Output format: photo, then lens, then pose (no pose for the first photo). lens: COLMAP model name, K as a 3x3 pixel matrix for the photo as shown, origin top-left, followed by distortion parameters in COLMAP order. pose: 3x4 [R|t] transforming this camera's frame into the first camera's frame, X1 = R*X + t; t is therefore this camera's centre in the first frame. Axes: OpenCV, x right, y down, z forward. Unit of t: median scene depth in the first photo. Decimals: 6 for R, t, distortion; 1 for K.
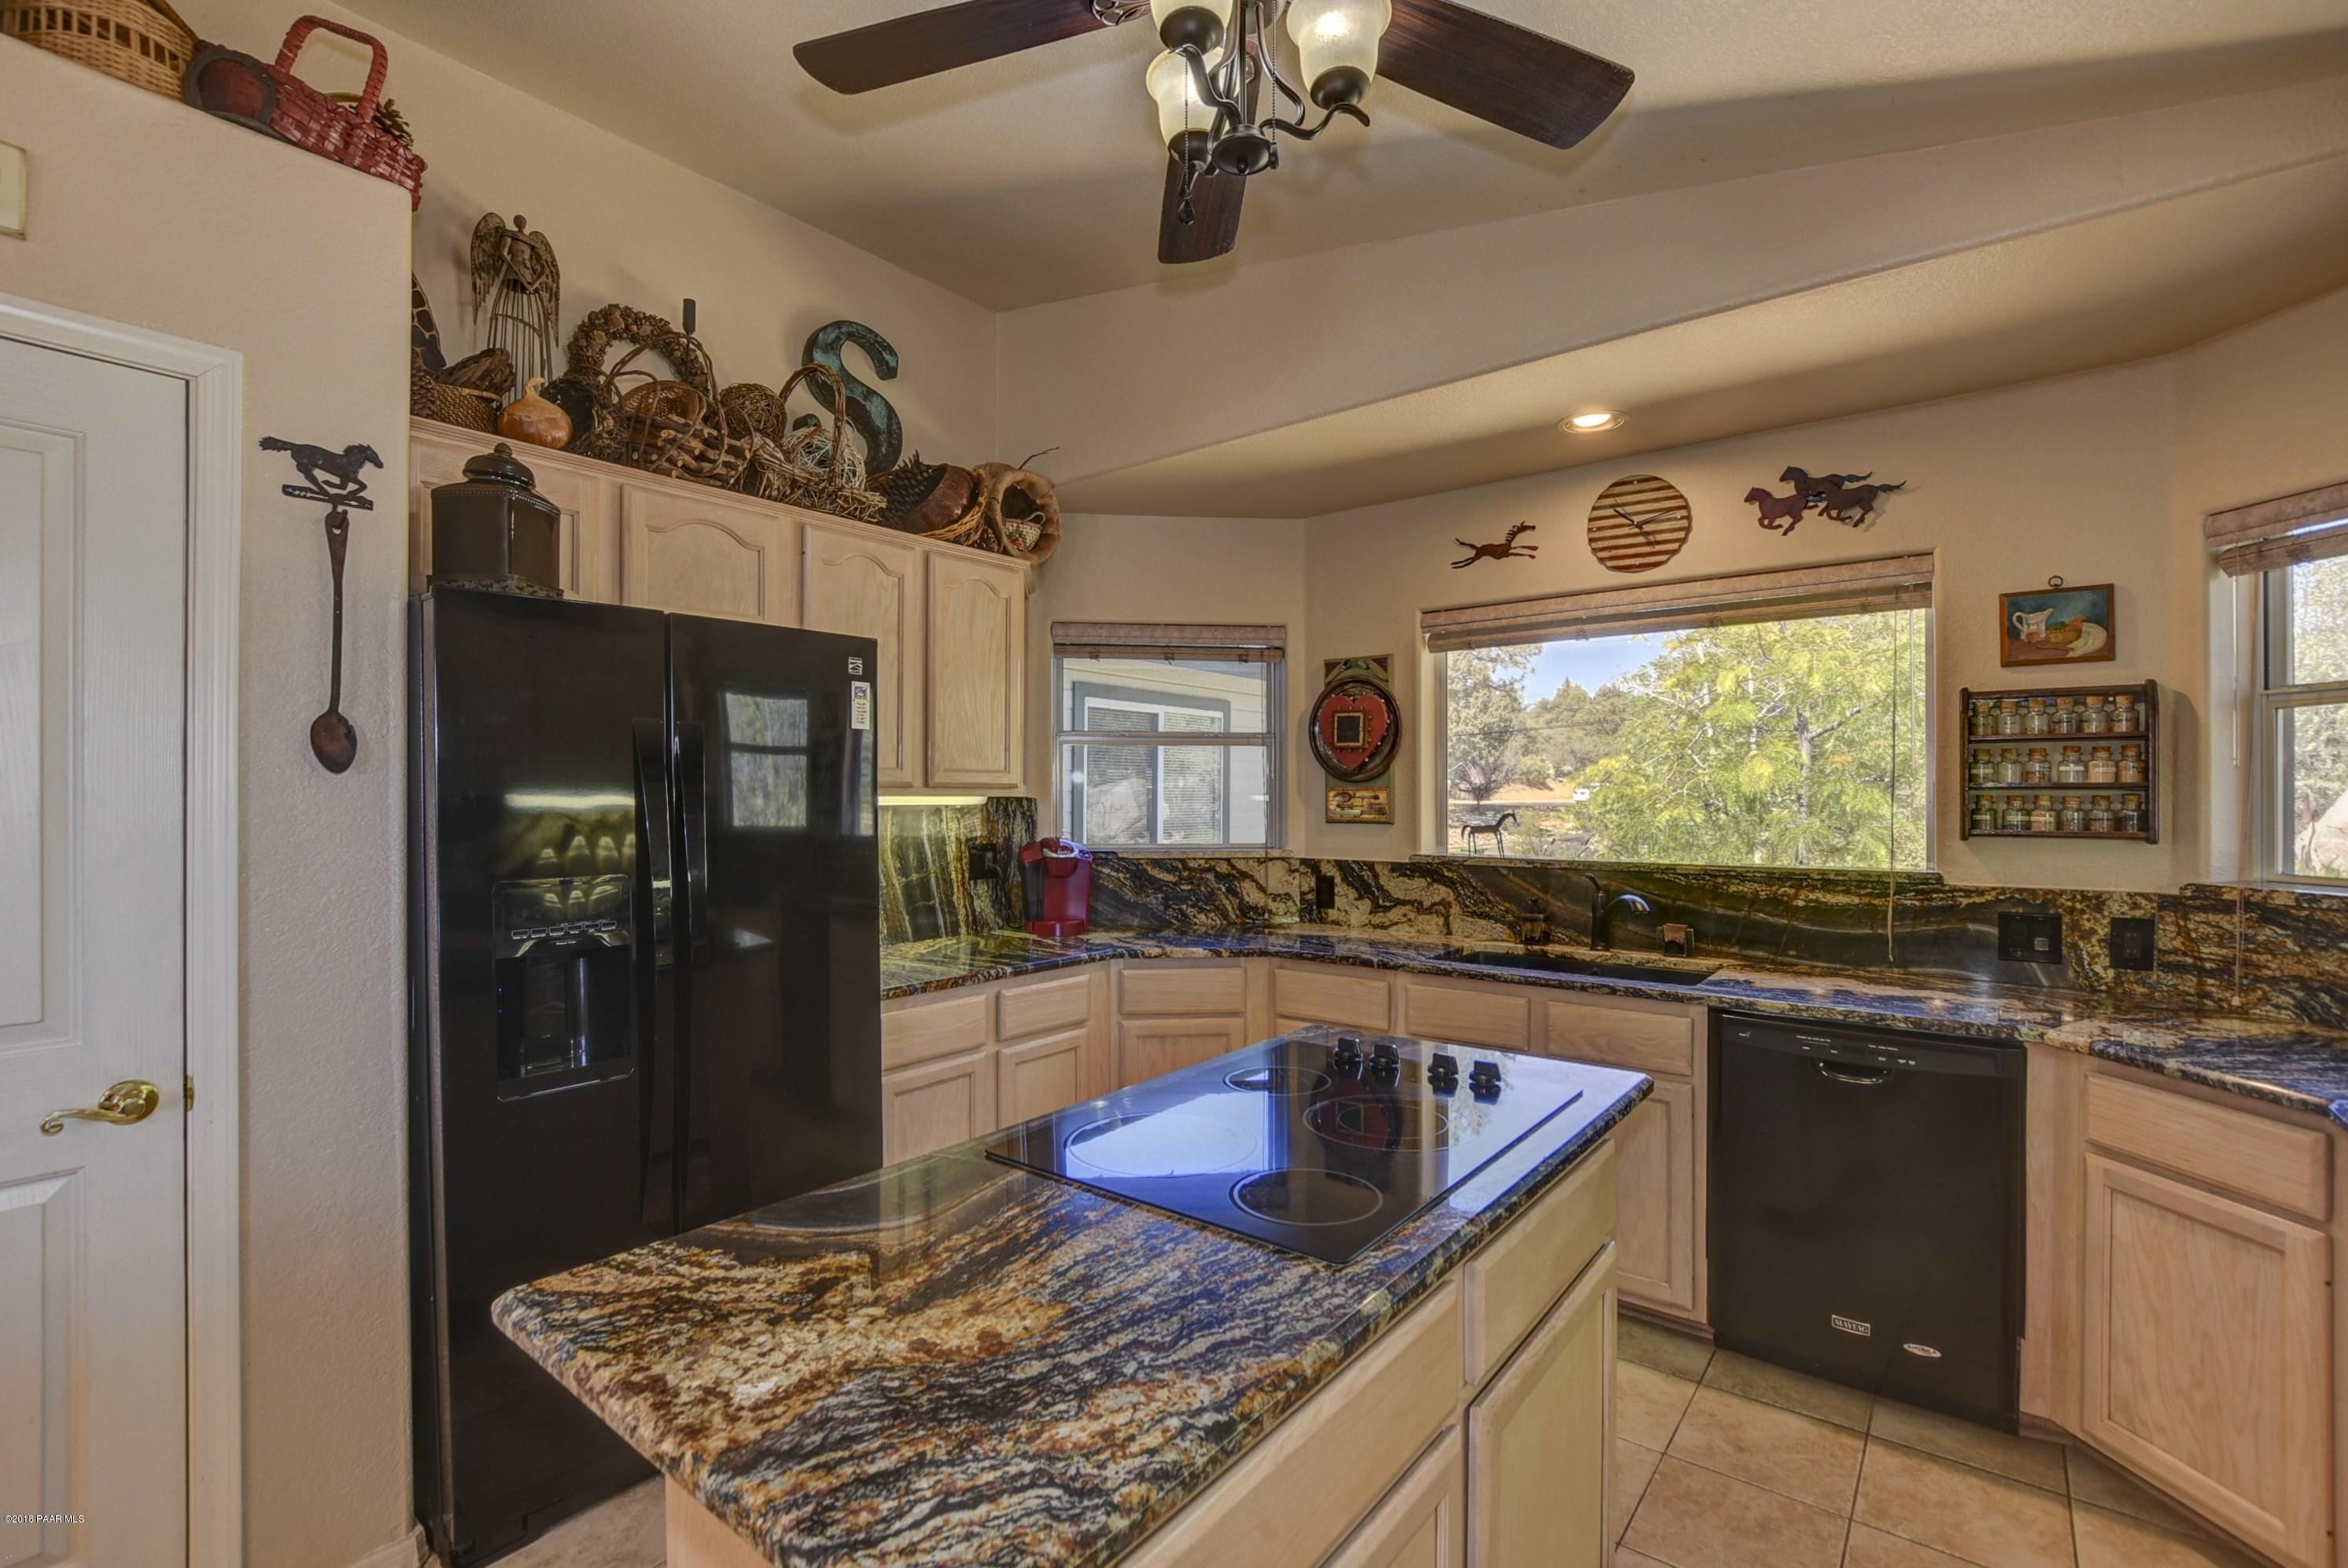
lens RADIAL K [[1038.9, 0, 1173.0], [0, 1038.9, 790.8], [0, 0, 1]] dist [-0.017478, 0.000802]
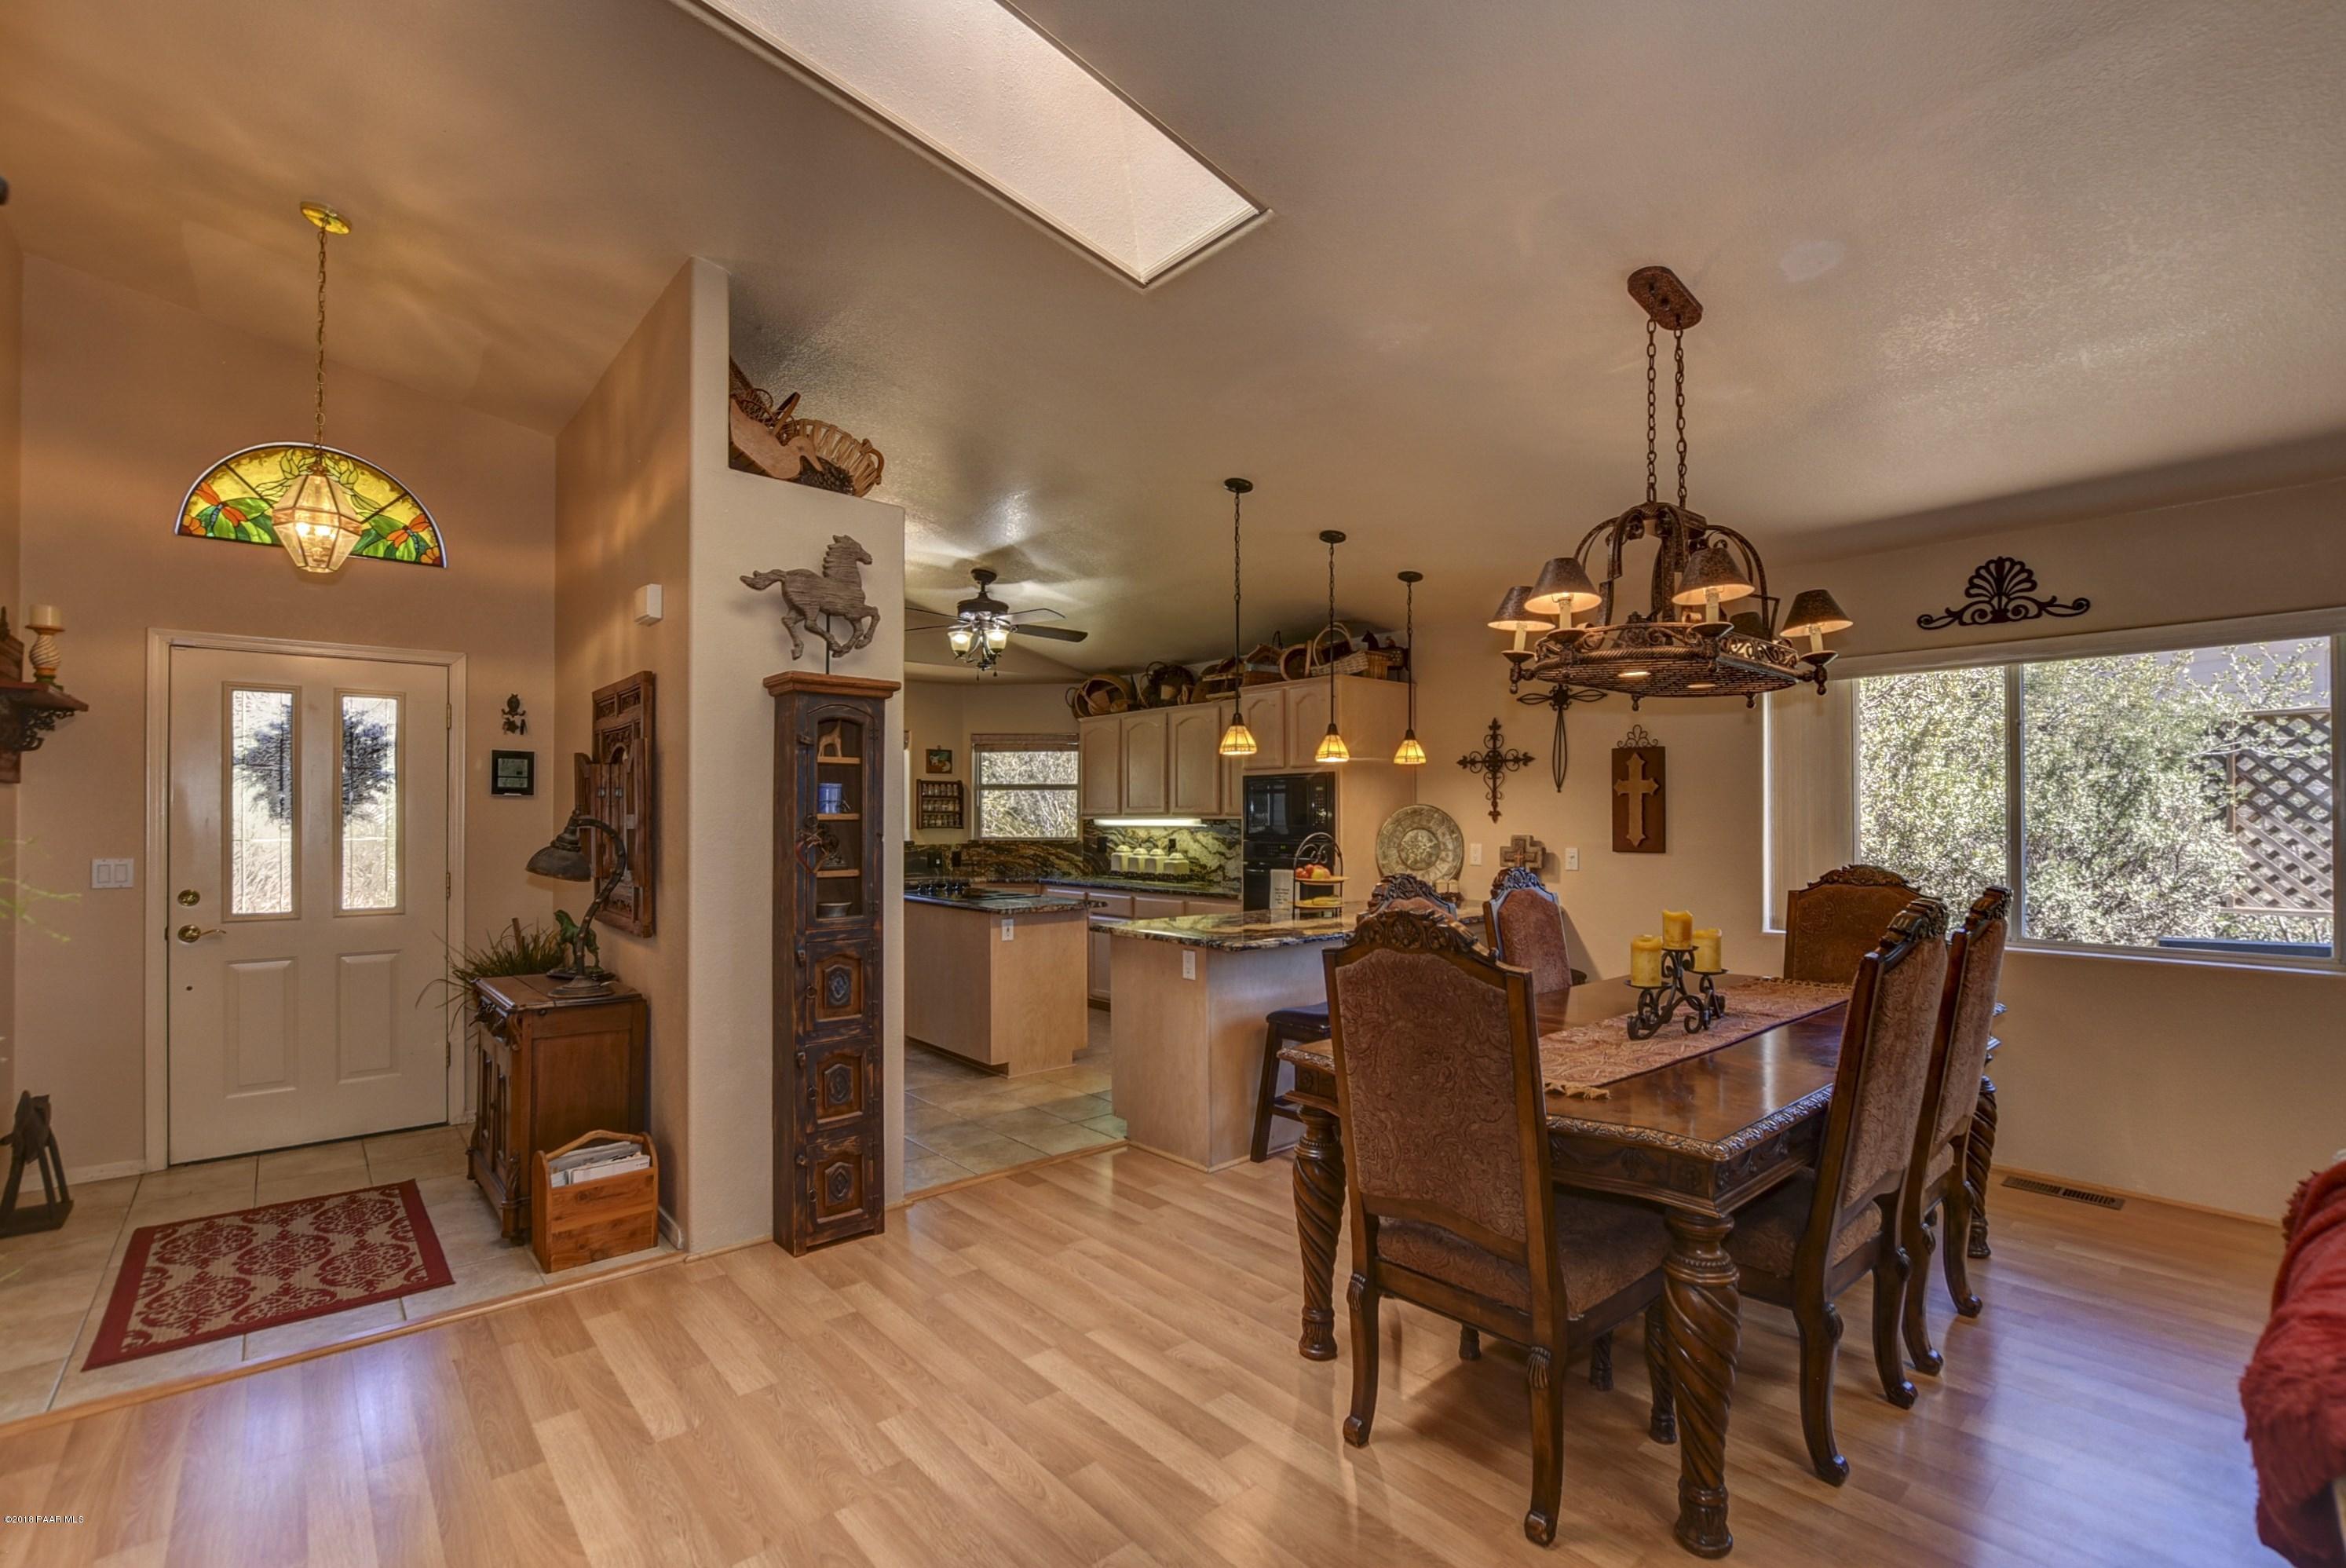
lens RADIAL K [[1038.8, 0, 1179.6], [0, 1038.8, 810.3], [0, 0, 1]] dist [-0.022684, 0.000256]
pose [[0.185428, 0.006061, 0.982639, -1.872589], [-0.003971, 0.999977, -0.005419, 0.004460], [-0.982650, -0.002897, 0.185448, -0.285901]]
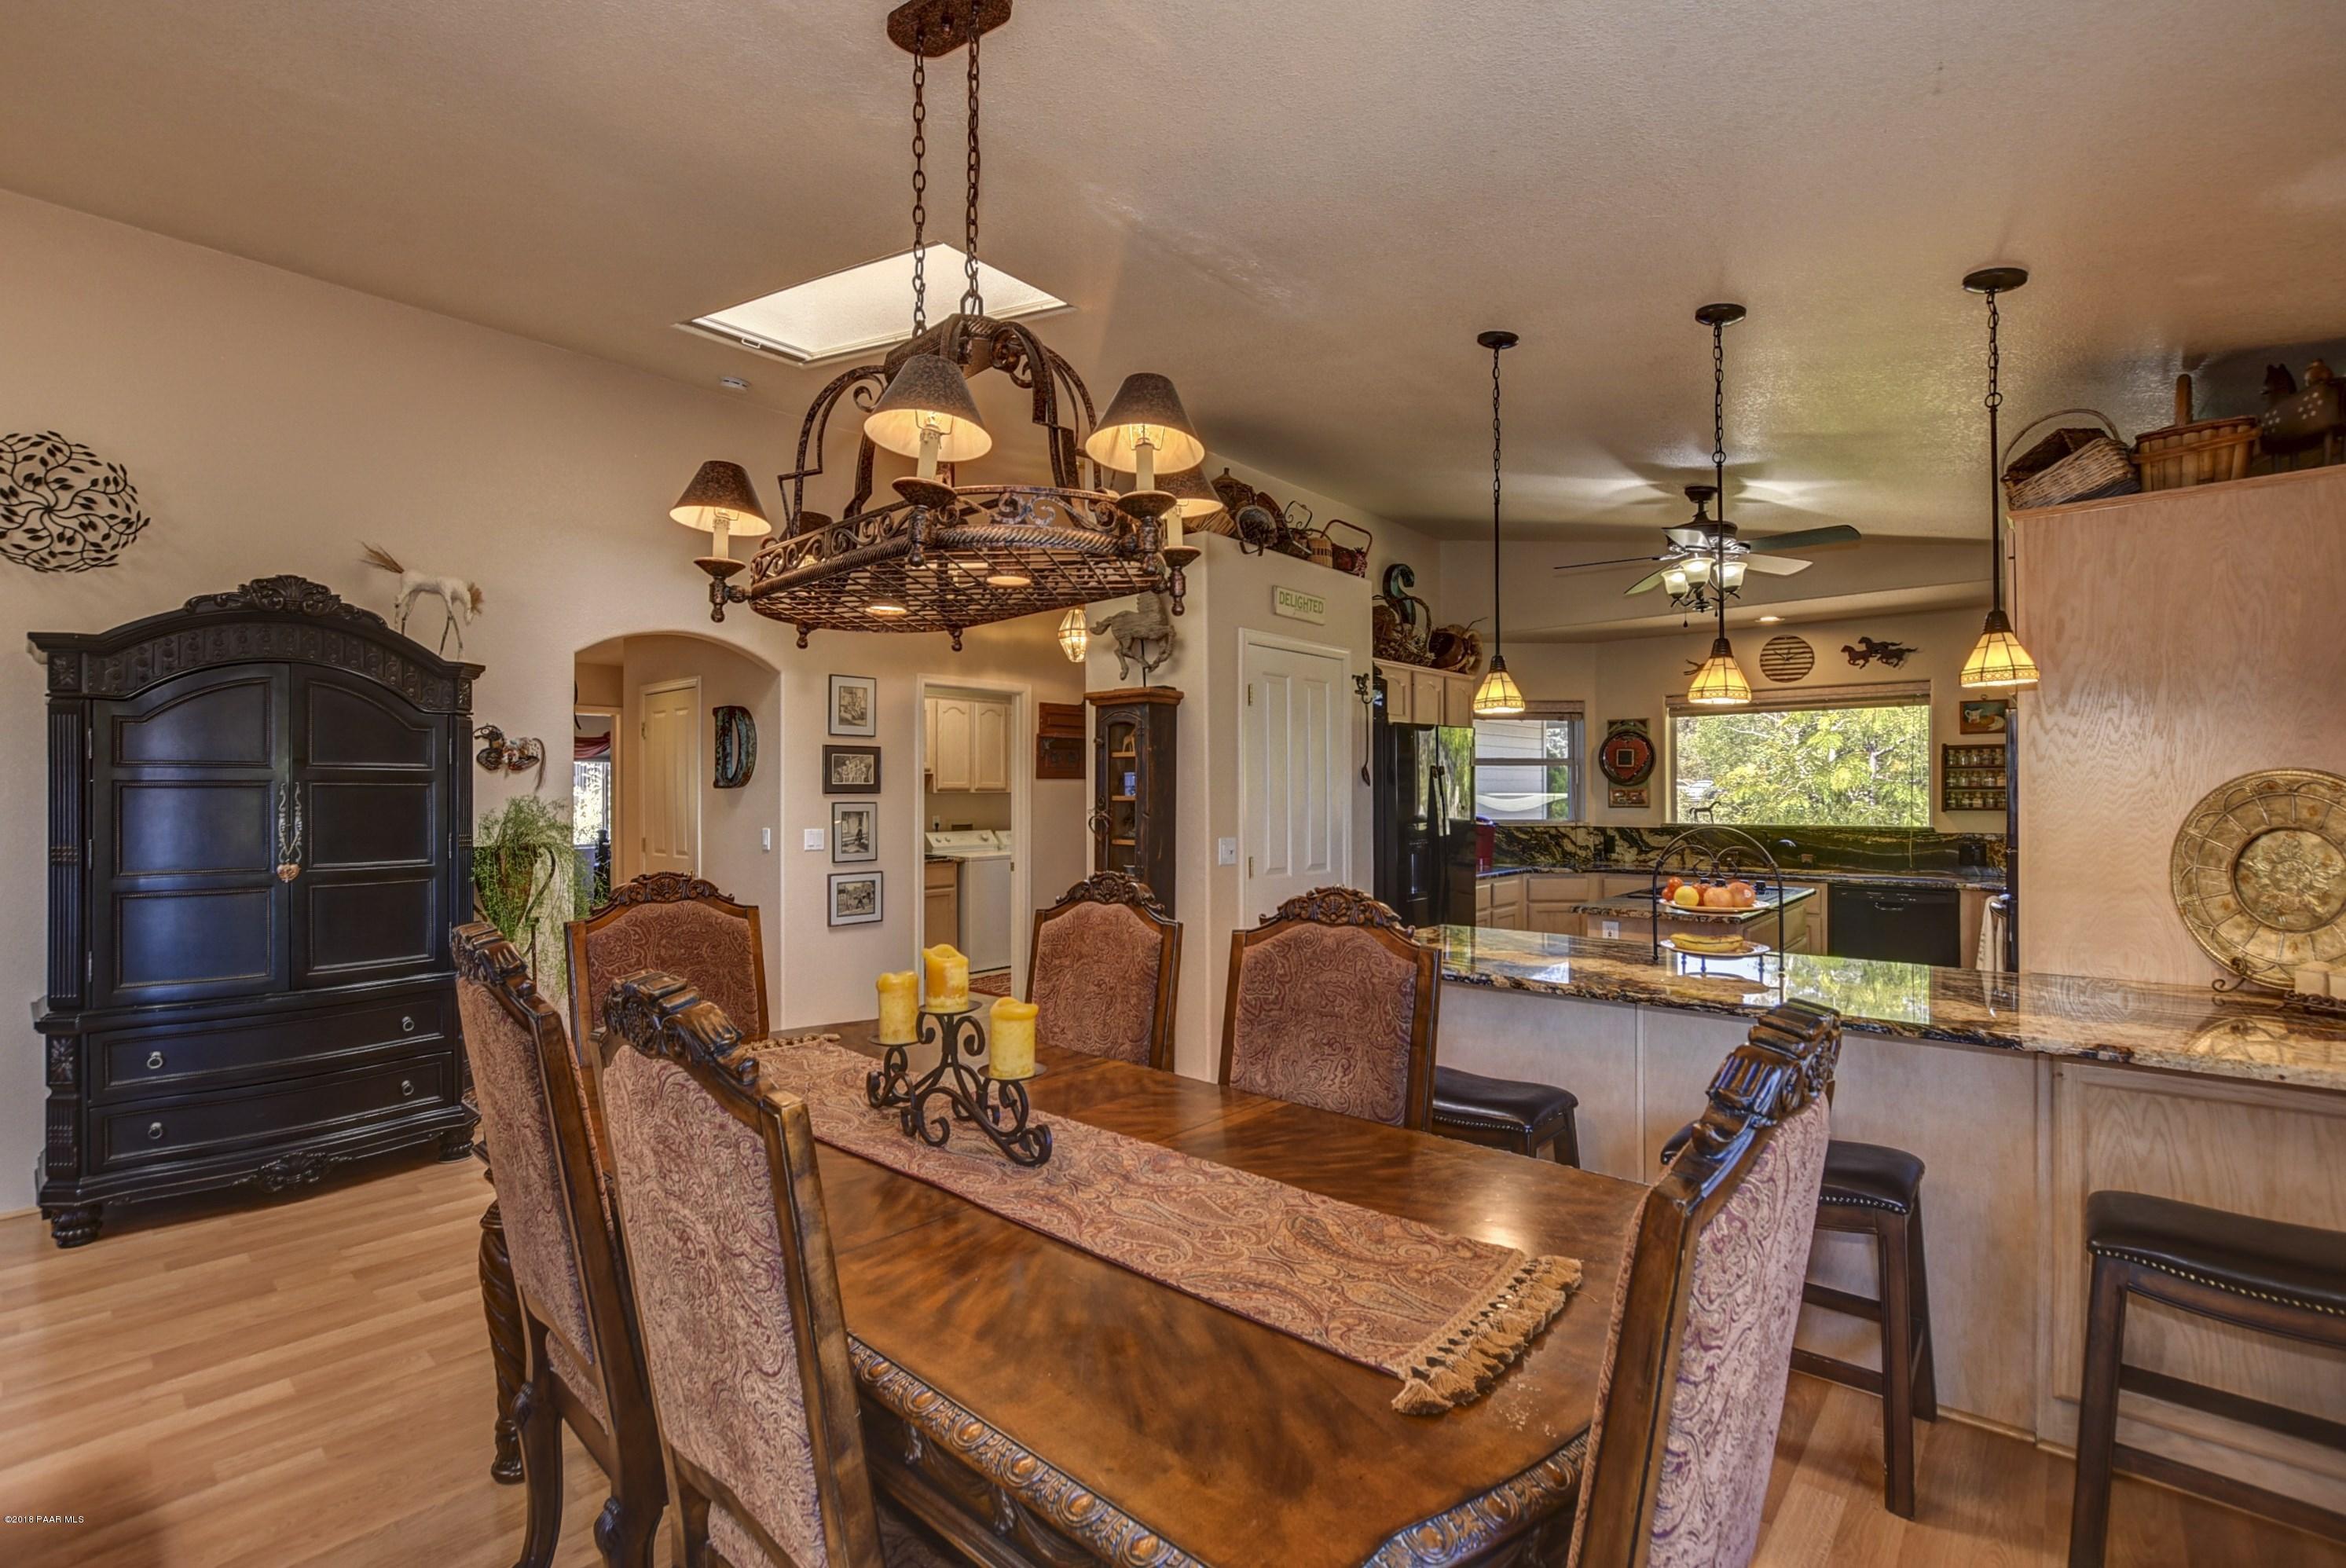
lens RADIAL K [[1029.3, 0, 1181.0], [0, 1029.3, 791.3], [0, 0, 1]] dist [-0.028403, 0.005513]
pose [[0.998675, -0.002968, -0.051371, -0.688023], [0.003077, 0.999993, 0.002053, -0.005542], [0.051365, -0.002208, 0.998678, -1.147225]]
